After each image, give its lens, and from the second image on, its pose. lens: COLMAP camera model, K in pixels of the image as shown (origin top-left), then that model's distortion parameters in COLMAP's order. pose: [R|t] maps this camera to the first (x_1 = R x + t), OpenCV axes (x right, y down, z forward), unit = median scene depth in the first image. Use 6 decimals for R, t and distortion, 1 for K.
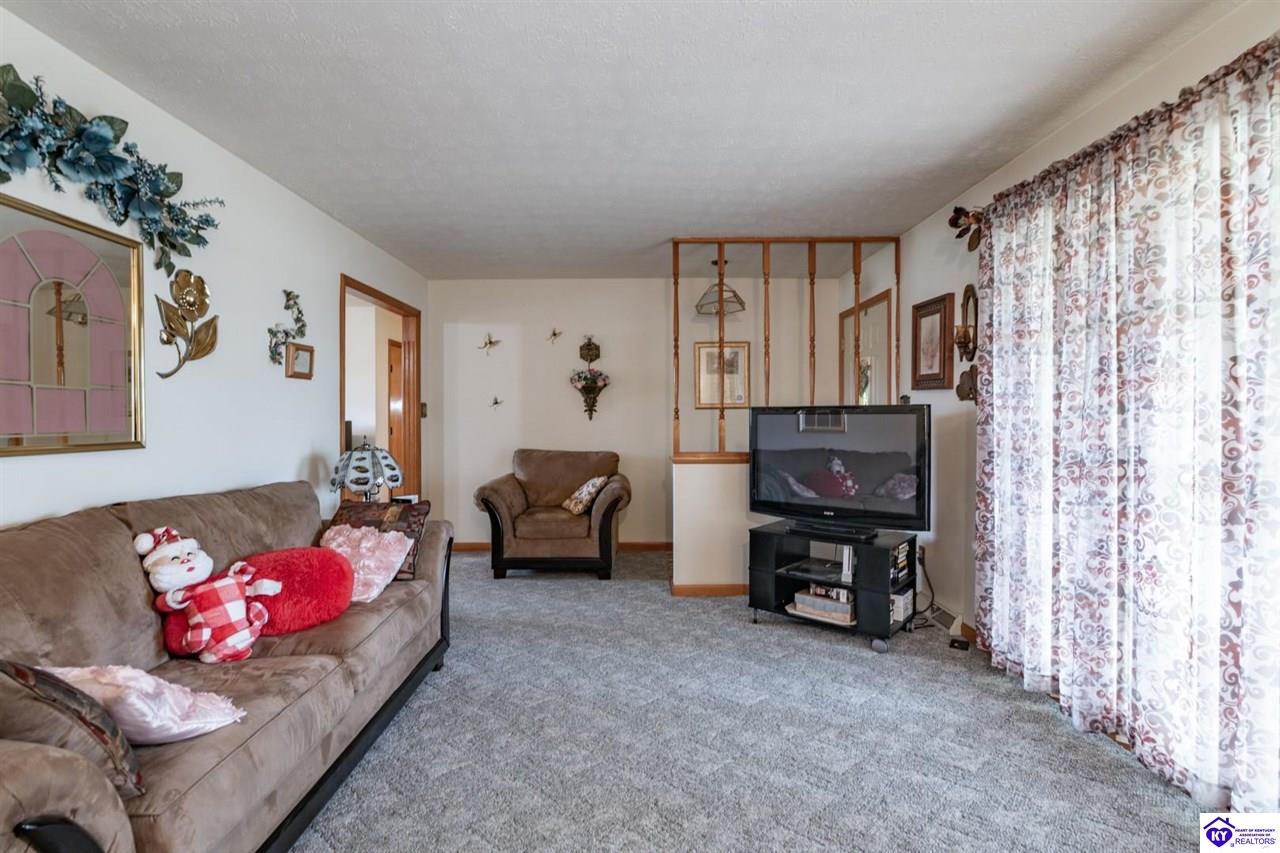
lens RADIAL K [[588.4, 0, 637.0], [0, 588.4, 418.1], [0, 0, 1]] dist [-0.017604, -0.000130]
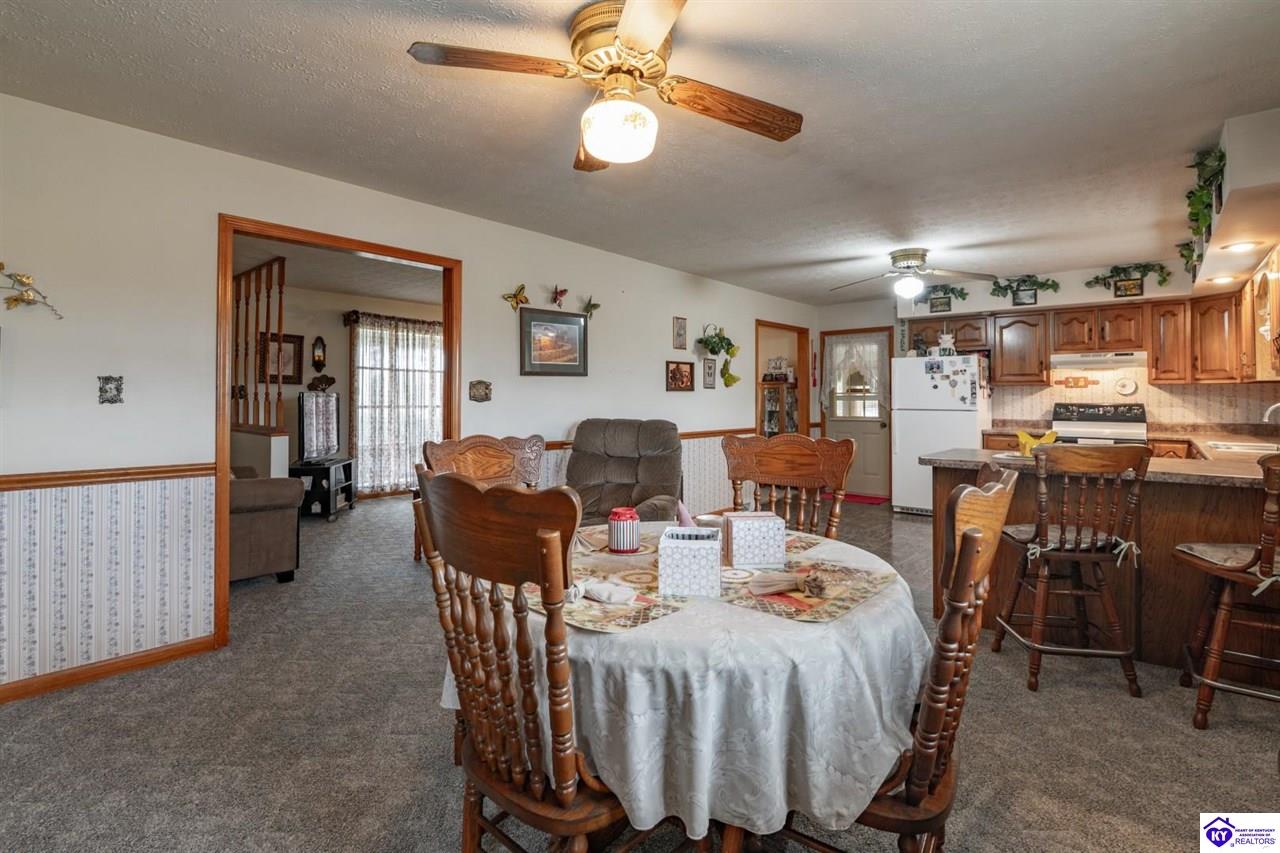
lens RADIAL K [[587.1, 0, 652.3], [0, 587.1, 383.9], [0, 0, 1]] dist [-0.023253, 0.000266]
pose [[-0.759916, 0.015240, 0.649843, -6.512295], [0.002413, 0.999784, -0.020625, 0.040304], [-0.650017, -0.014106, -0.759789, 6.598994]]
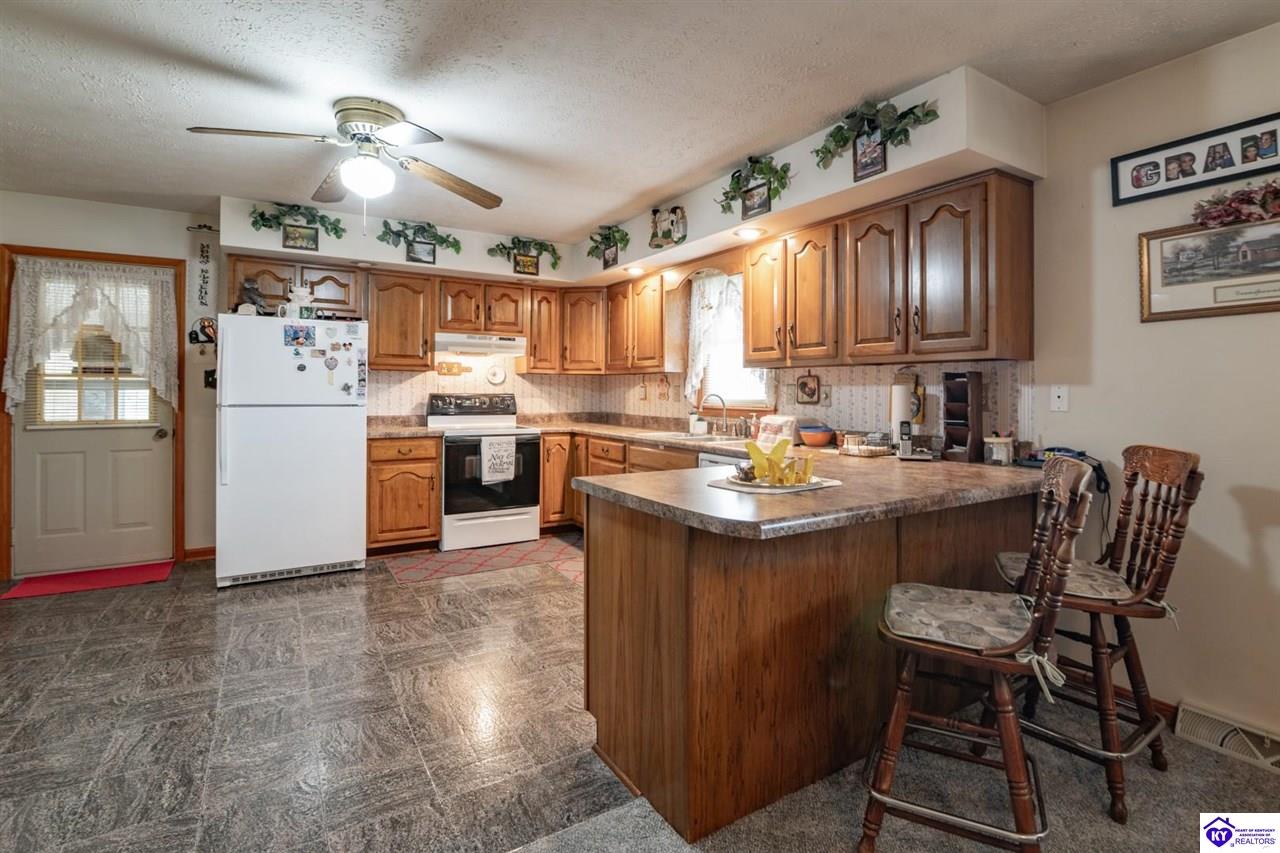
lens RADIAL K [[598.0, 0, 636.3], [0, 598.0, 390.4], [0, 0, 1]] dist [-0.019464, -0.000064]
pose [[-0.853929, -0.003913, -0.520375, -4.536629], [-0.006570, 0.999973, 0.003263, 0.071644], [0.520348, 0.006205, -0.853932, 4.296056]]
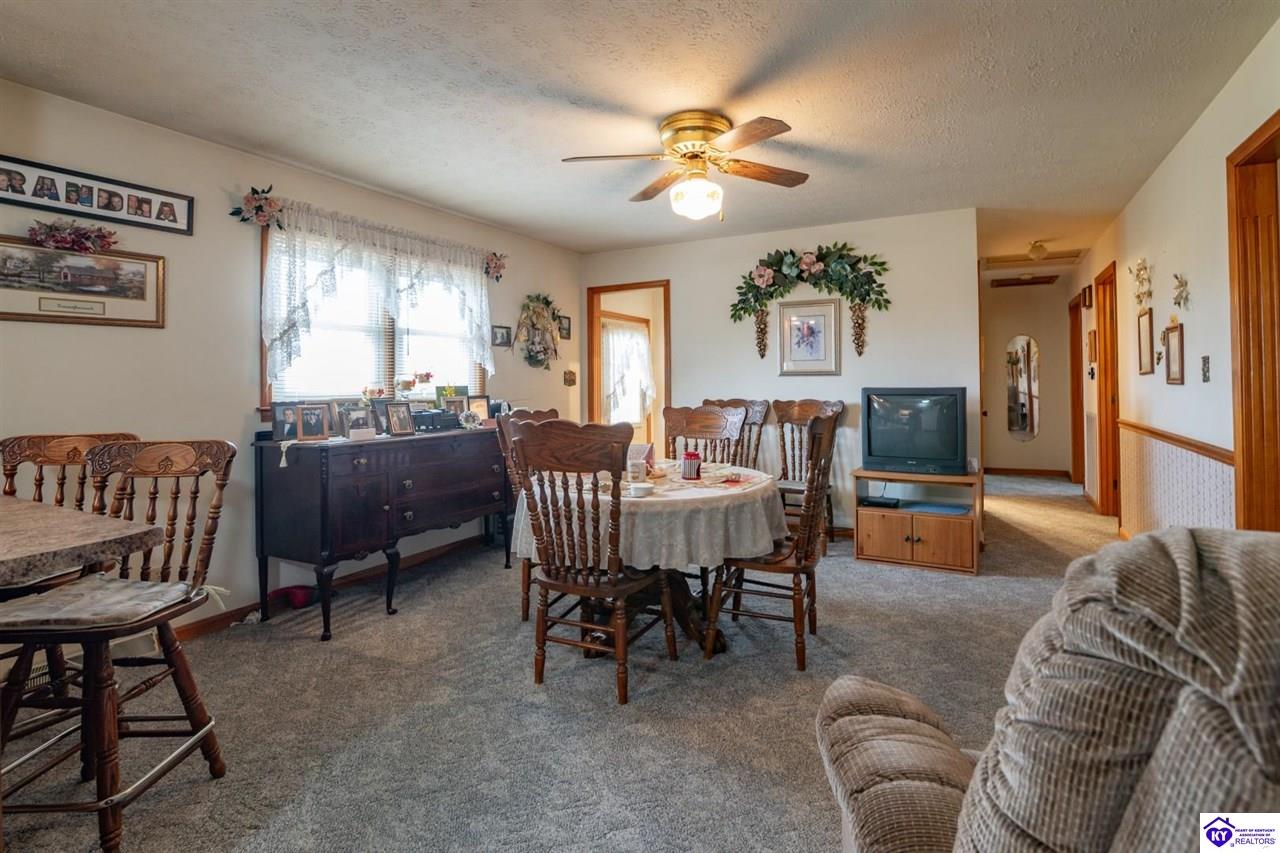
lens RADIAL K [[597.1, 0, 672.0], [0, 597.1, 371.2], [0, 0, 1]] dist [-0.020001, 0.000212]
pose [[0.884724, -0.016664, -0.465818, -3.906590], [0.006235, 0.999694, -0.023920, 0.080324], [0.466074, 0.018258, 0.884557, 2.621041]]
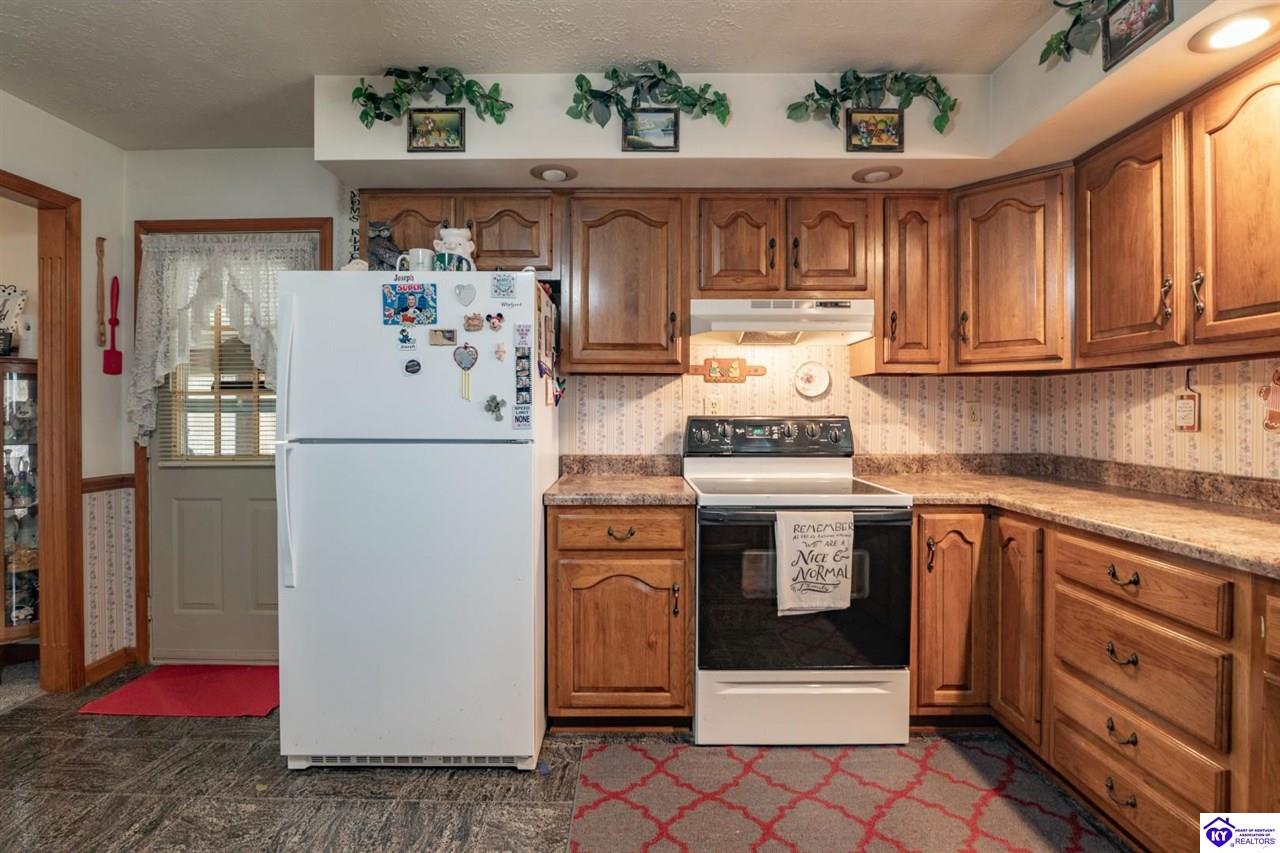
lens RADIAL K [[590.5, 0, 631.2], [0, 590.5, 413.4], [0, 0, 1]] dist [-0.019377, -0.000044]
pose [[-0.999996, 0.002820, -0.000072, -5.448648], [0.002819, 0.999966, 0.007762, 0.092889], [0.000094, 0.007762, -0.999970, 1.696190]]
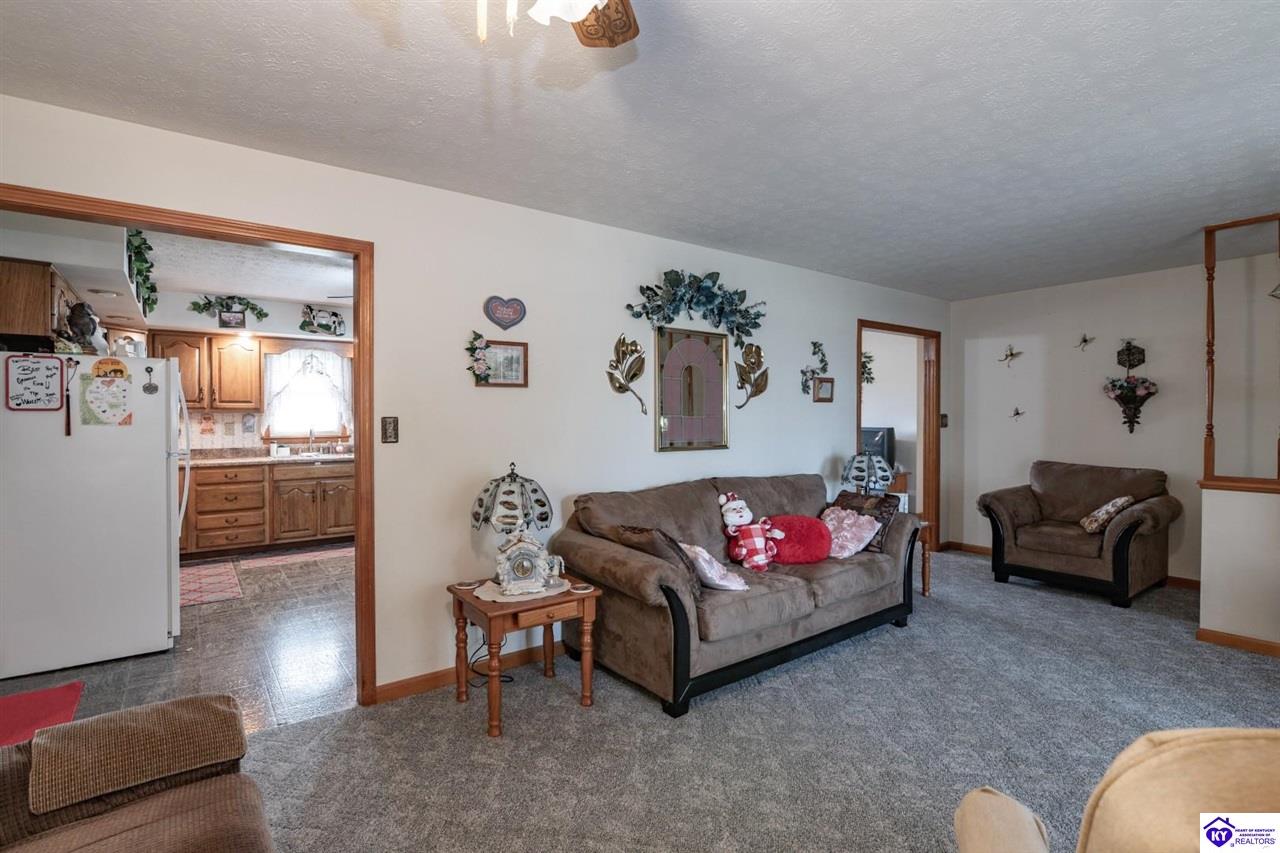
lens RADIAL K [[620.8, 0, 642.3], [0, 620.8, 419.2], [0, 0, 1]] dist [-0.020072, 0.000048]
pose [[0.602233, 0.006612, -0.798293, 0.473068], [-0.003192, 0.999978, 0.005875, -0.045319], [0.798314, -0.000990, 0.602241, -0.334243]]
